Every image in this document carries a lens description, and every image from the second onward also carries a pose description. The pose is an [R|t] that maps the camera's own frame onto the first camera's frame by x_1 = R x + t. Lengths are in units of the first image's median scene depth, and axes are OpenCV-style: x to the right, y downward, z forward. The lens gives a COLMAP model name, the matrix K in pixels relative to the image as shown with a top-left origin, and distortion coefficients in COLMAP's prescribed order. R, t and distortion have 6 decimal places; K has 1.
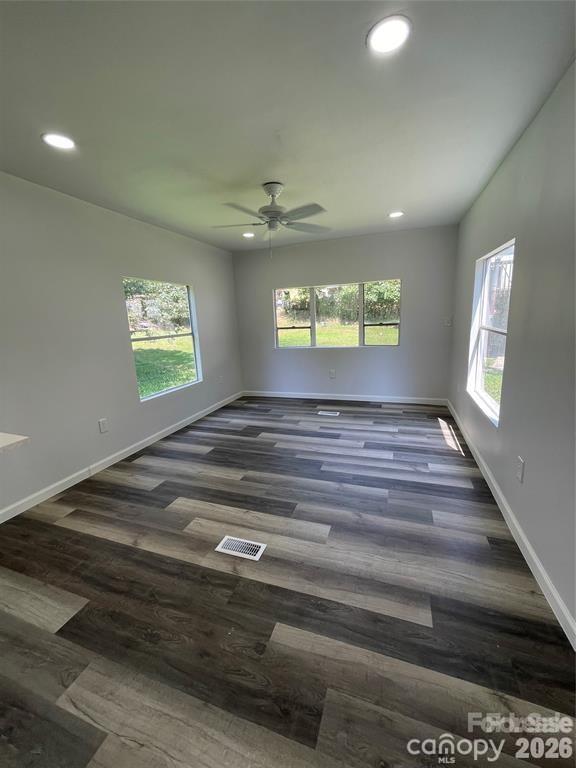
lens RADIAL K [[311.0, 0, 289.0], [0, 311.0, 383.4], [0, 0, 1]] dist [-0.001341, -0.000027]
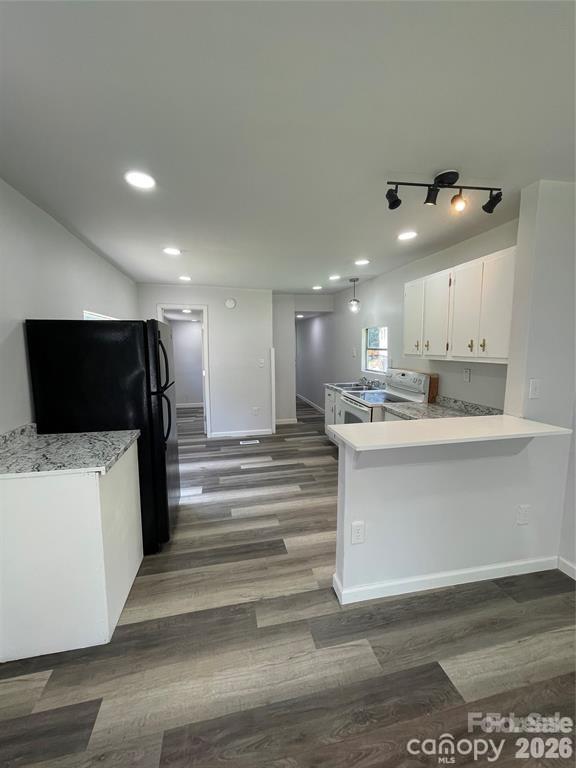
lens RADIAL K [[311.0, 0, 288.9], [0, 311.0, 386.7], [0, 0, 1]] dist [-0.001341, -0.000027]
pose [[-0.850916, 0.104195, -0.514865, 0.127717], [-0.071593, 0.947982, 0.310168, -0.412120], [0.520400, 0.300788, -0.799194, 1.496353]]
